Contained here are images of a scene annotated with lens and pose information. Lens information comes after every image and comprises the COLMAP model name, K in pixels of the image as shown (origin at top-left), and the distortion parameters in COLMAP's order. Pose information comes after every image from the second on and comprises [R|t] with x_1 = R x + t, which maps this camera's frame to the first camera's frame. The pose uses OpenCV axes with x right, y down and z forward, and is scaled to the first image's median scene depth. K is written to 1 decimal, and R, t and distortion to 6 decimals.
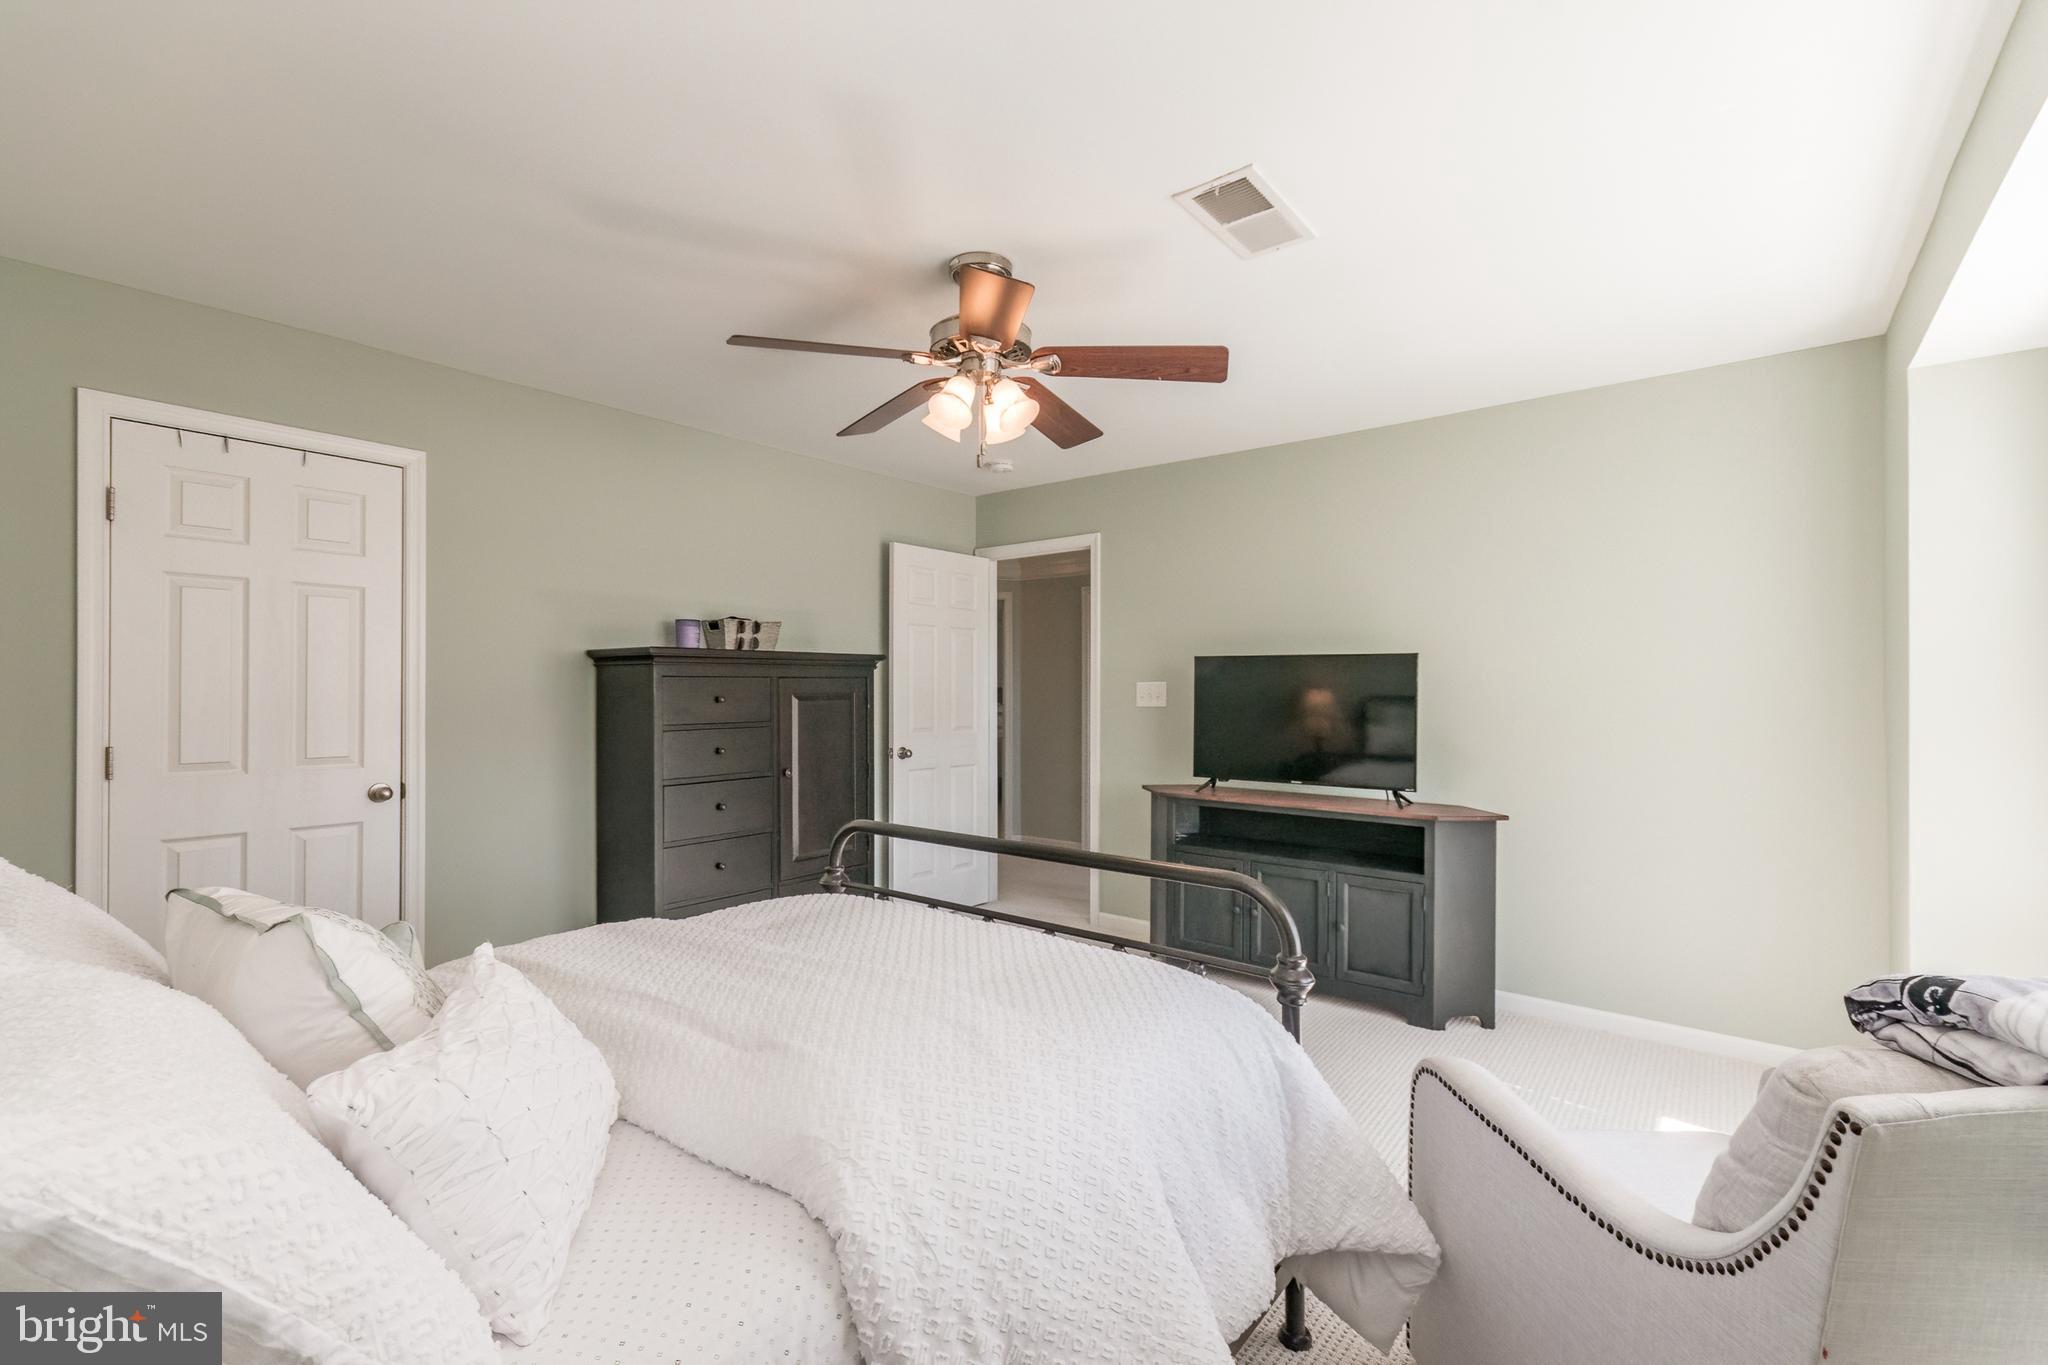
lens RADIAL K [[900.8, 0, 1024.0], [0, 900.8, 682.5], [0, 0, 1]] dist [0.000102, 0.000040]
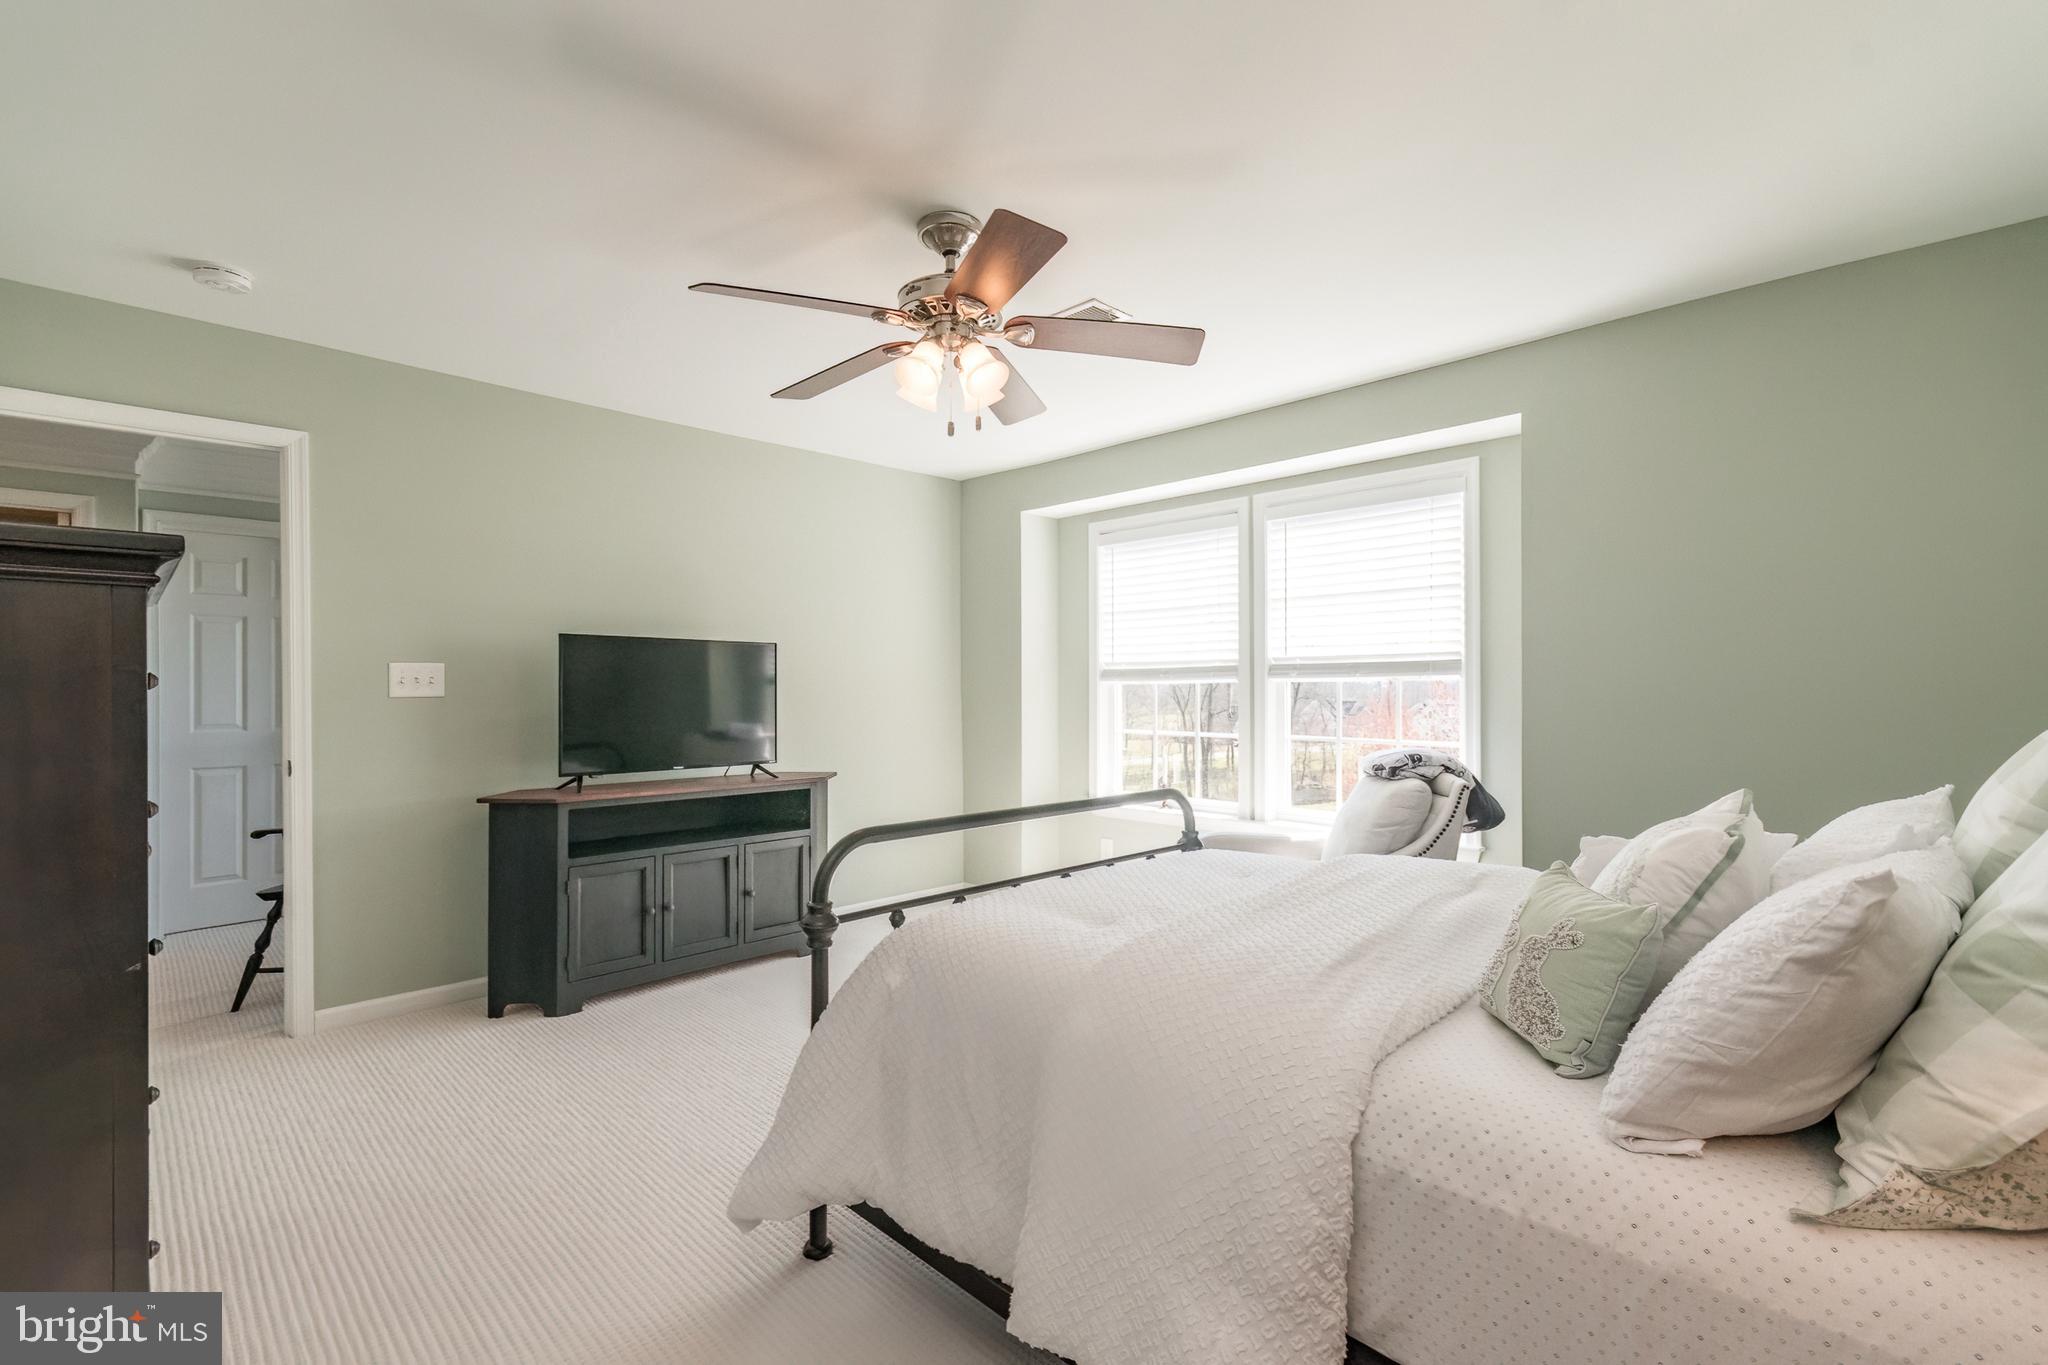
lens RADIAL K [[900.8, 0, 1024.0], [0, 900.8, 682.5], [0, 0, 1]] dist [0.000102, 0.000040]
pose [[0.100356, 0.002441, 0.994949, -0.611342], [-0.010933, 0.999939, -0.001351, 0.012805], [-0.994892, -0.010742, 0.100376, 0.487126]]
